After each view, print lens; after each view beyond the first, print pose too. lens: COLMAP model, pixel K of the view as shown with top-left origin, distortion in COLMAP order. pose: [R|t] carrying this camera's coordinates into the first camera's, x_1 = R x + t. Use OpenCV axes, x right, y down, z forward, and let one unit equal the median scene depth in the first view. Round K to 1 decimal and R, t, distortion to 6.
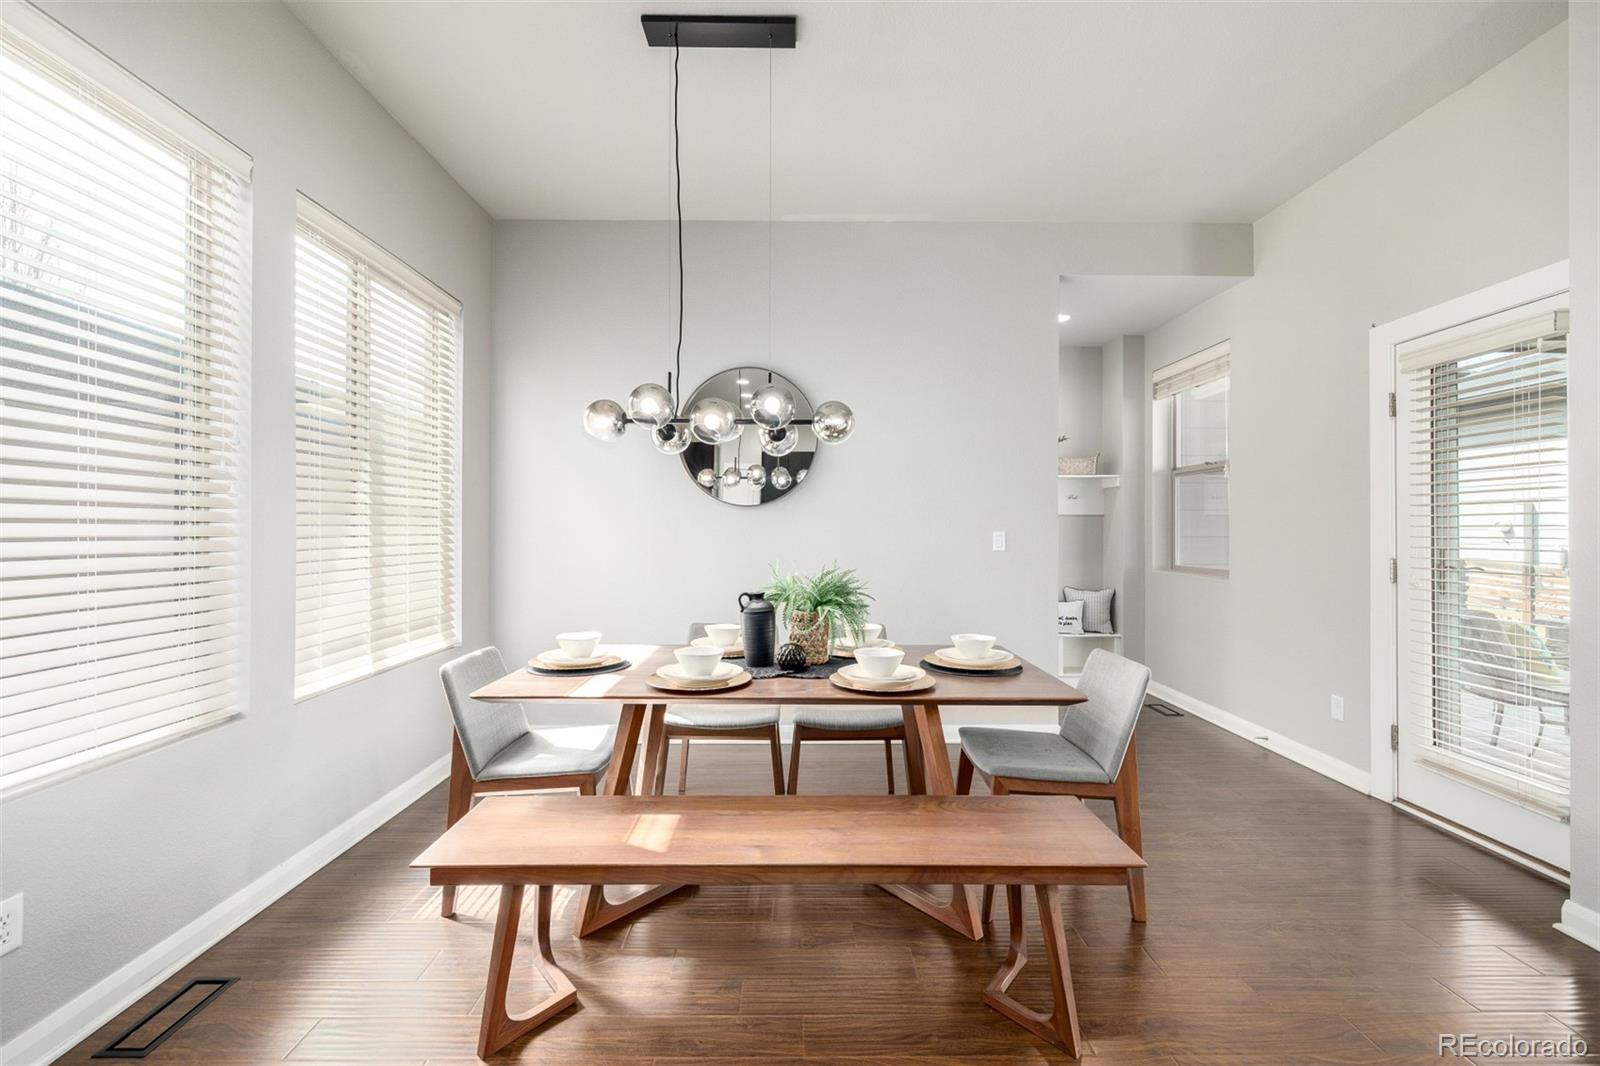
lens RADIAL K [[676.7, 0, 791.9], [0, 676.7, 527.7], [0, 0, 1]] dist [0.003391, -0.000152]
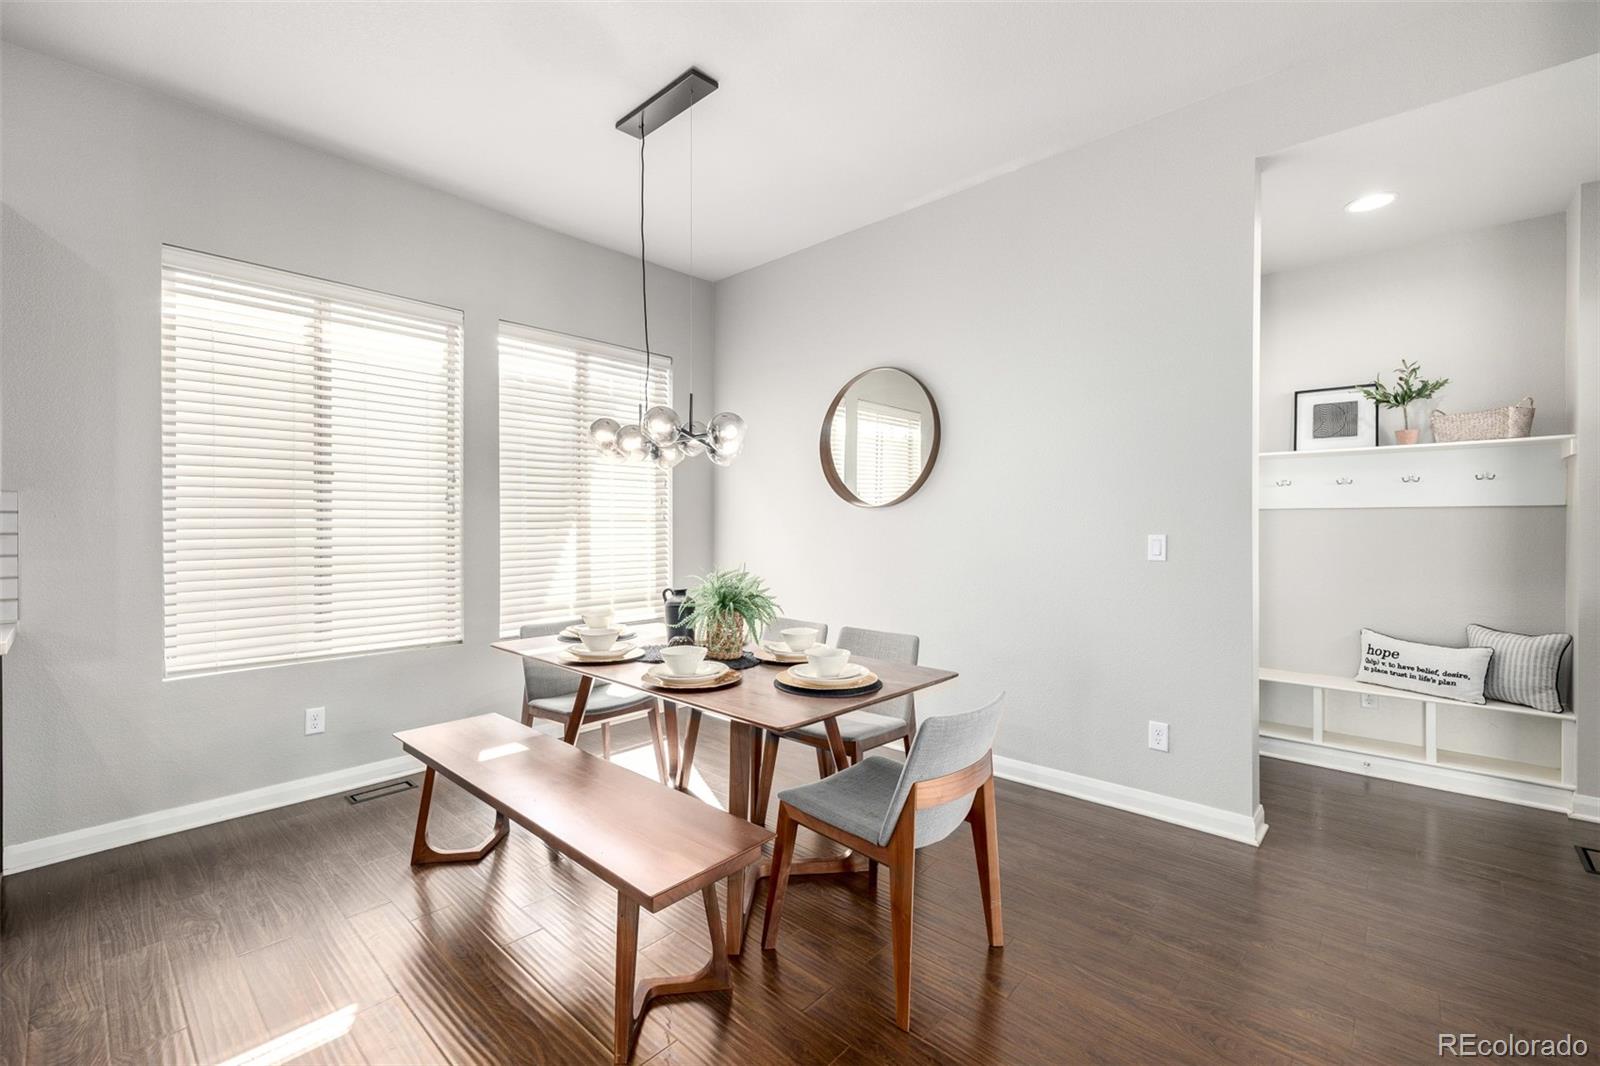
lens RADIAL K [[676.7, 0, 791.9], [0, 676.7, 527.7], [0, 0, 1]] dist [0.003391, -0.000152]
pose [[0.728429, 0.000206, -0.685122, 0.720862], [0.004416, 0.999978, 0.004997, -0.009918], [0.685107, -0.006665, 0.728412, 0.252509]]
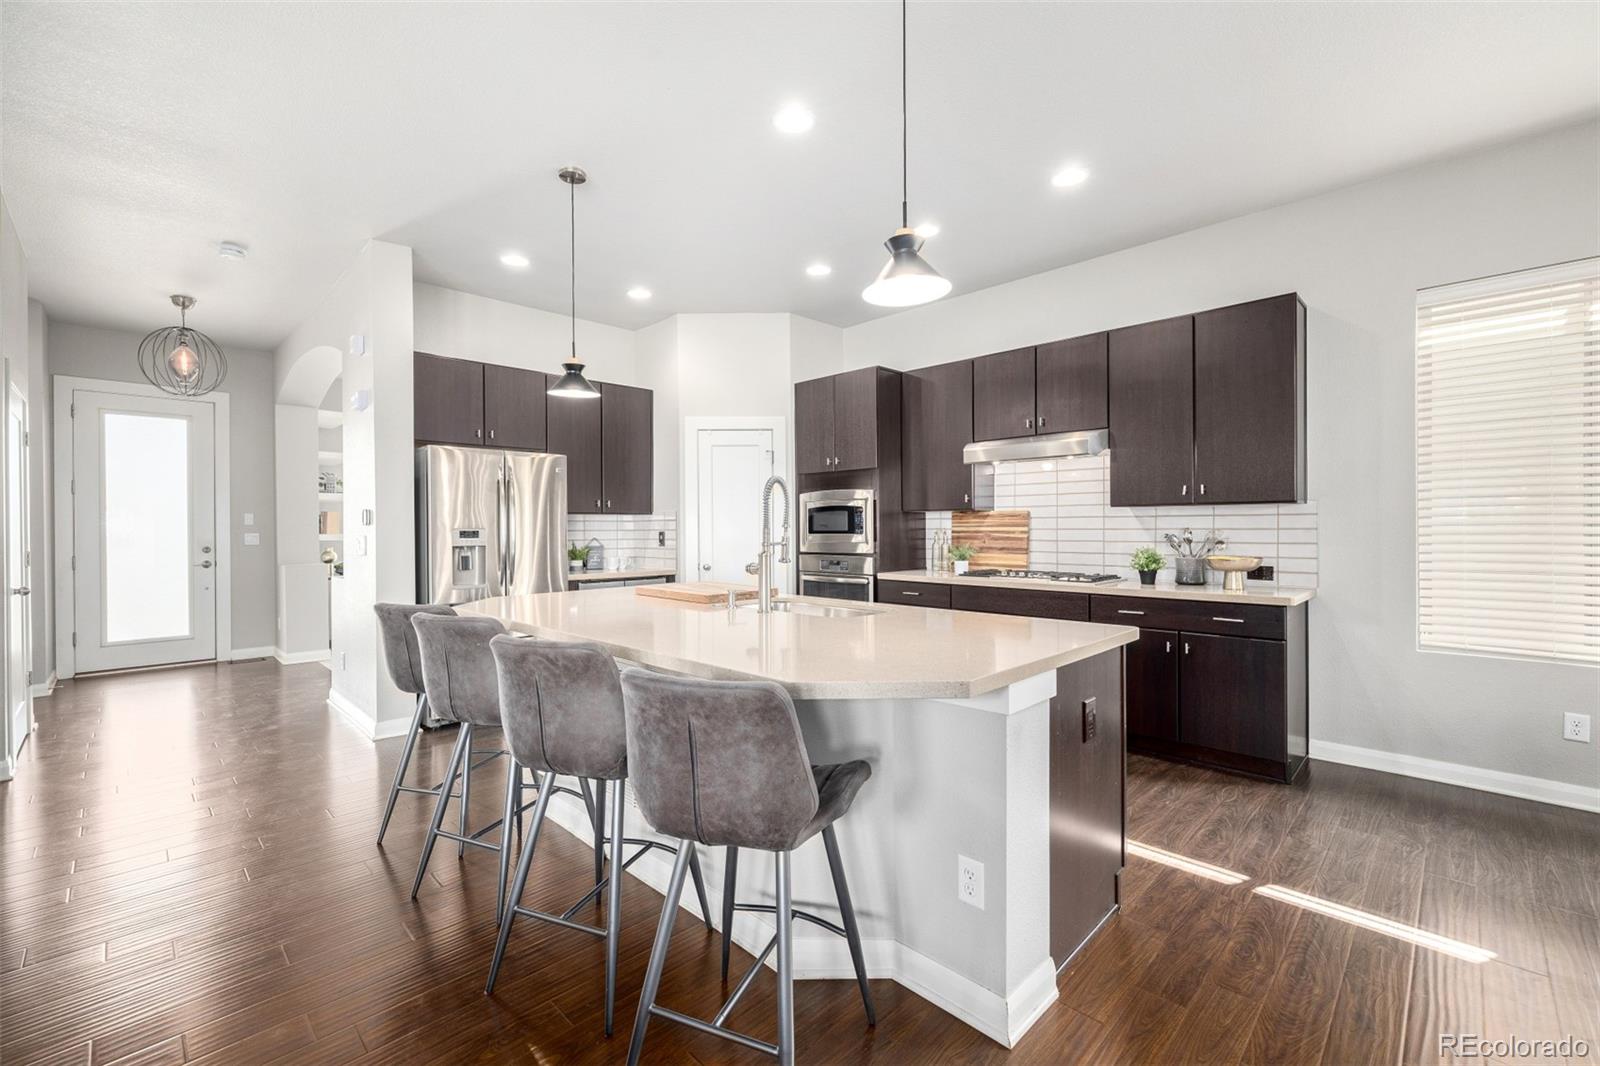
lens RADIAL K [[673.5, 0, 792.5], [0, 673.5, 528.7], [0, 0, 1]] dist [0.001007, 0.000261]
pose [[-0.713323, 0.003900, -0.700825, 0.995390], [0.006779, 0.999976, -0.001335, -0.006966], [0.700803, -0.005703, -0.713332, 0.420115]]
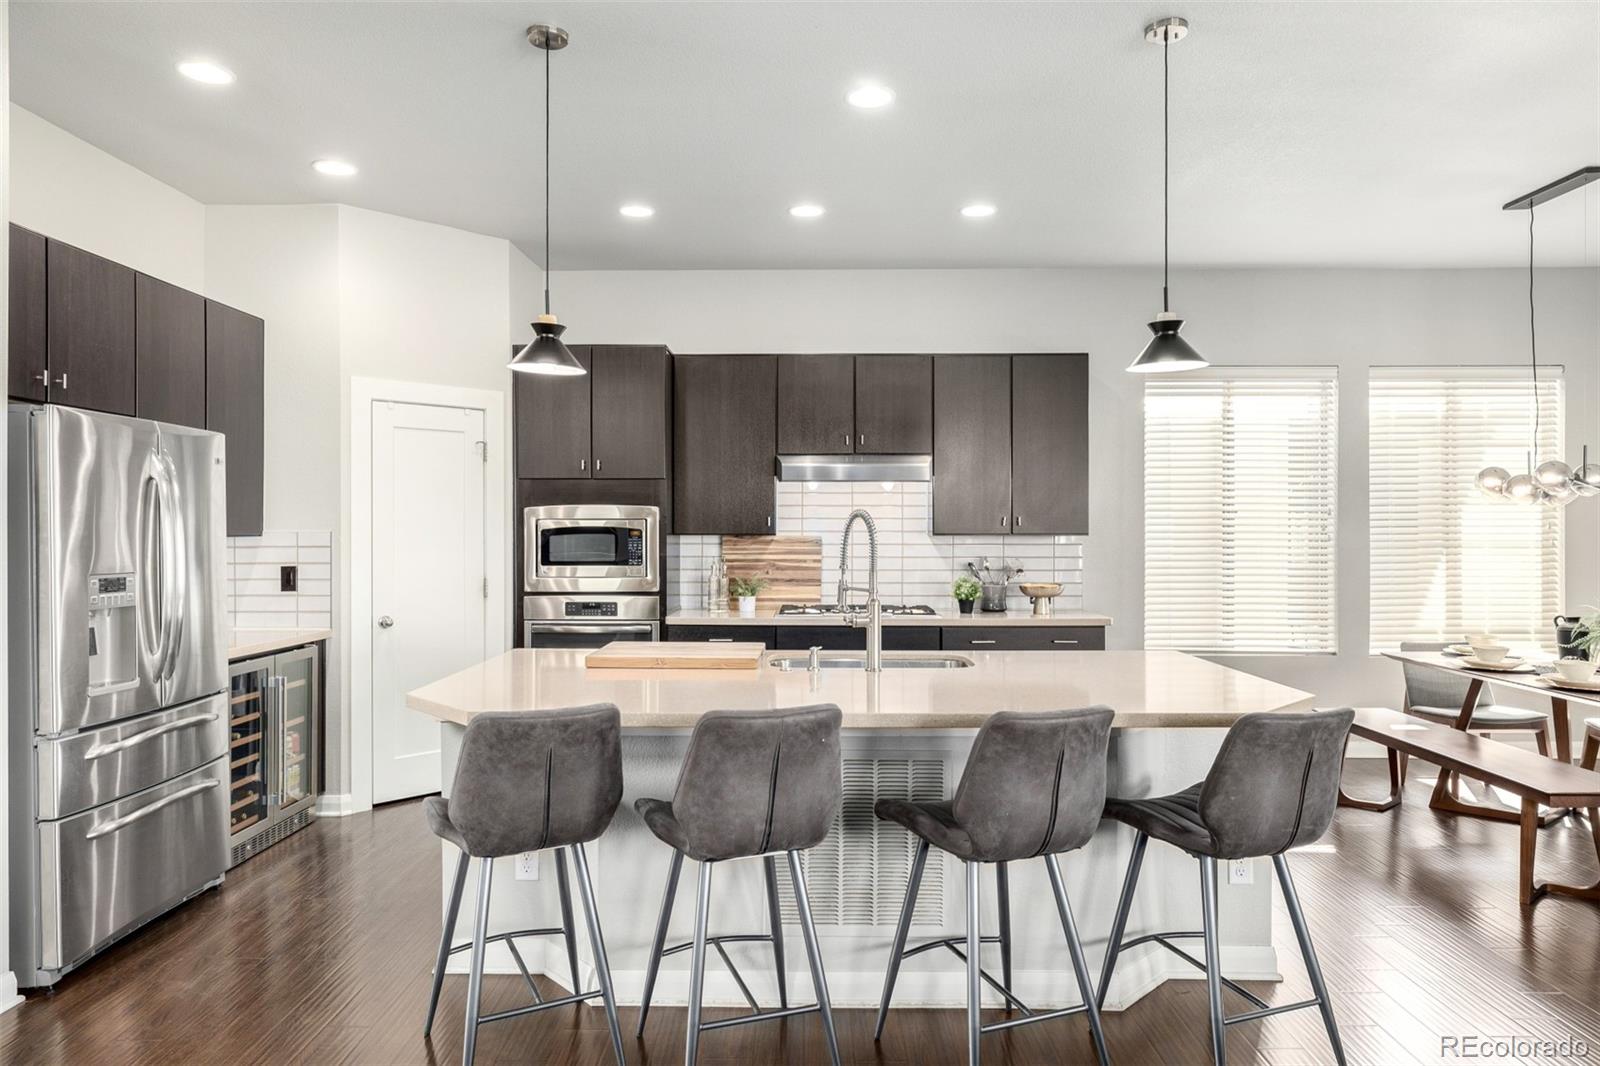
lens RADIAL K [[989.4, 0, 790.3], [0, 989.4, 527.5], [0, 0, 1]] dist [-0.001217, -0.001222]
pose [[-0.023530, -0.004278, -0.999714, 1.560549], [0.003723, 0.999984, -0.004367, -0.059591], [0.999716, -0.003825, -0.023513, -0.373306]]
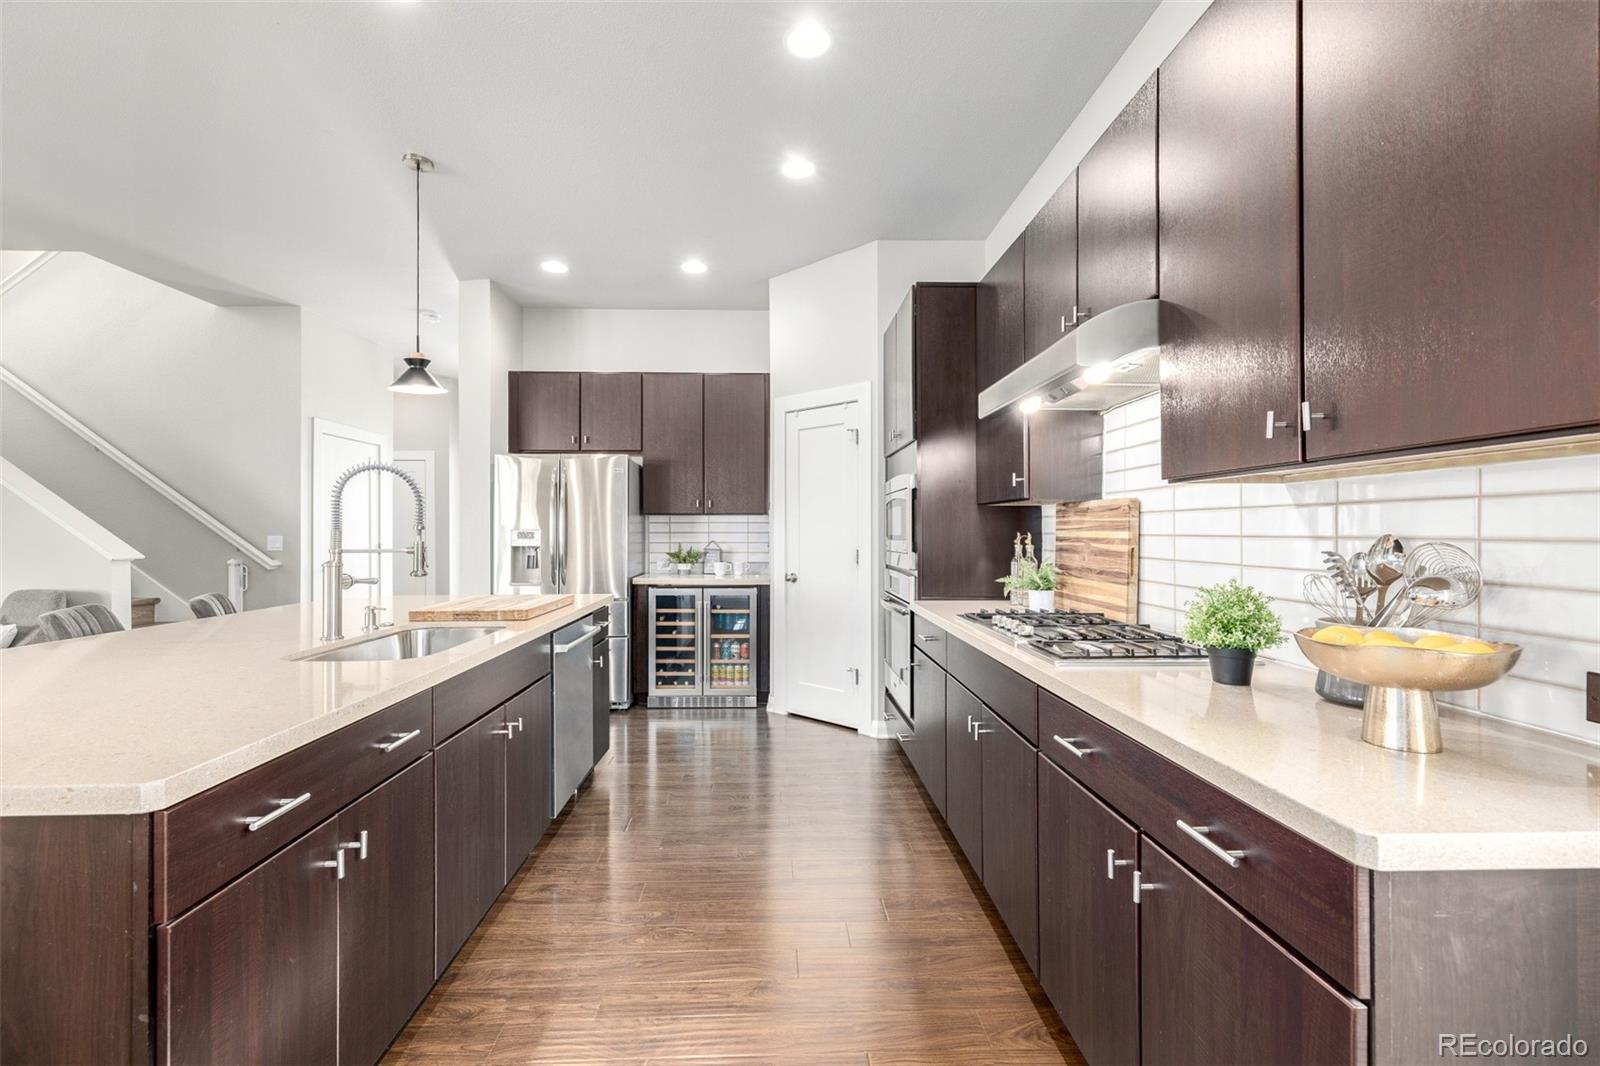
lens RADIAL K [[673.5, 0, 792.5], [0, 673.5, 528.7], [0, 0, 1]] dist [0.001007, 0.000261]
pose [[-0.999614, -0.000525, -0.027764, -0.143150], [-0.000337, 0.999977, -0.006780, -0.006472], [0.027767, -0.006768, -0.999592, 0.459253]]
